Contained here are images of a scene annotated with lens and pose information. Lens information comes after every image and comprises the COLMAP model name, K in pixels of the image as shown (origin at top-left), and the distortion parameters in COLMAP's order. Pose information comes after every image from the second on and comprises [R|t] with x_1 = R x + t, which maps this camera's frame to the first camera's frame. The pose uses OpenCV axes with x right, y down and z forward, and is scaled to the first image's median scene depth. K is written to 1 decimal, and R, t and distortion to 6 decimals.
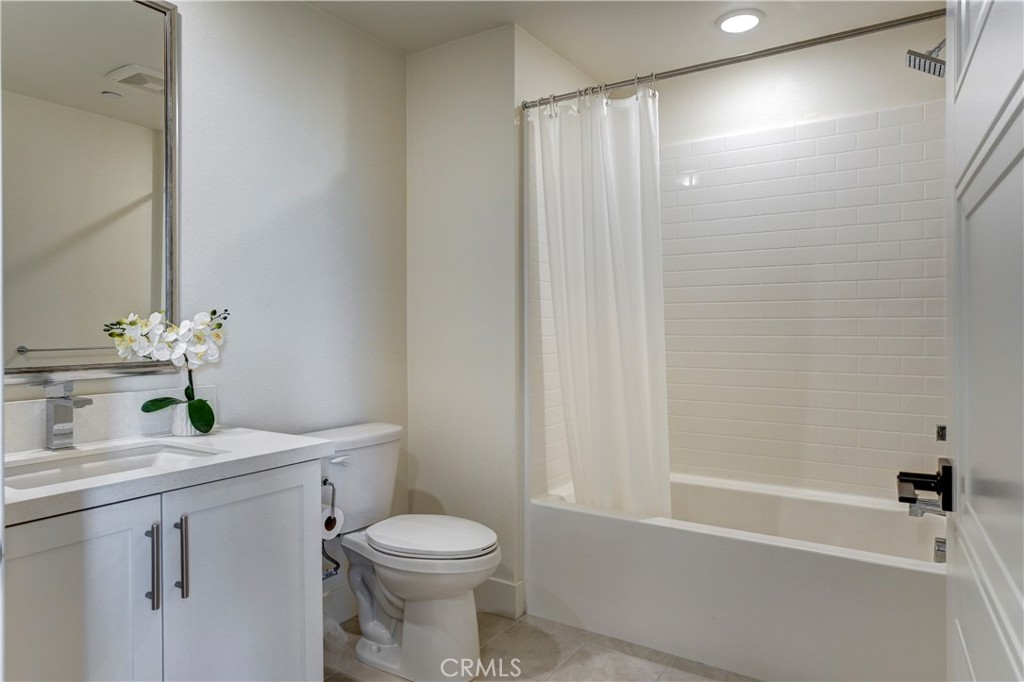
lens RADIAL K [[623.4, 0, 512.0], [0, 623.4, 341.0], [0, 0, 1]] dist [-0.002909, 0.001520]
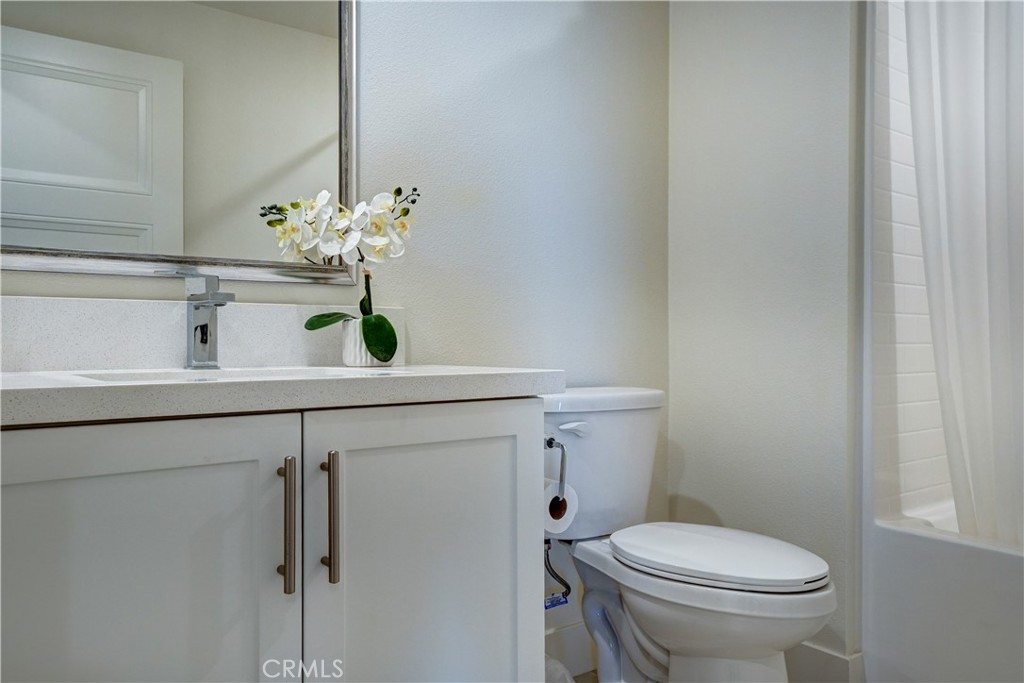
lens RADIAL K [[751.7, 0, 512.0], [0, 751.7, 341.5], [0, 0, 1]] dist [0.005049, 0.003661]
pose [[0.940360, 0.000179, -0.340181, -0.072938], [-0.007916, 0.999741, -0.021357, 0.136405], [0.340089, 0.022776, 0.940117, 0.254734]]
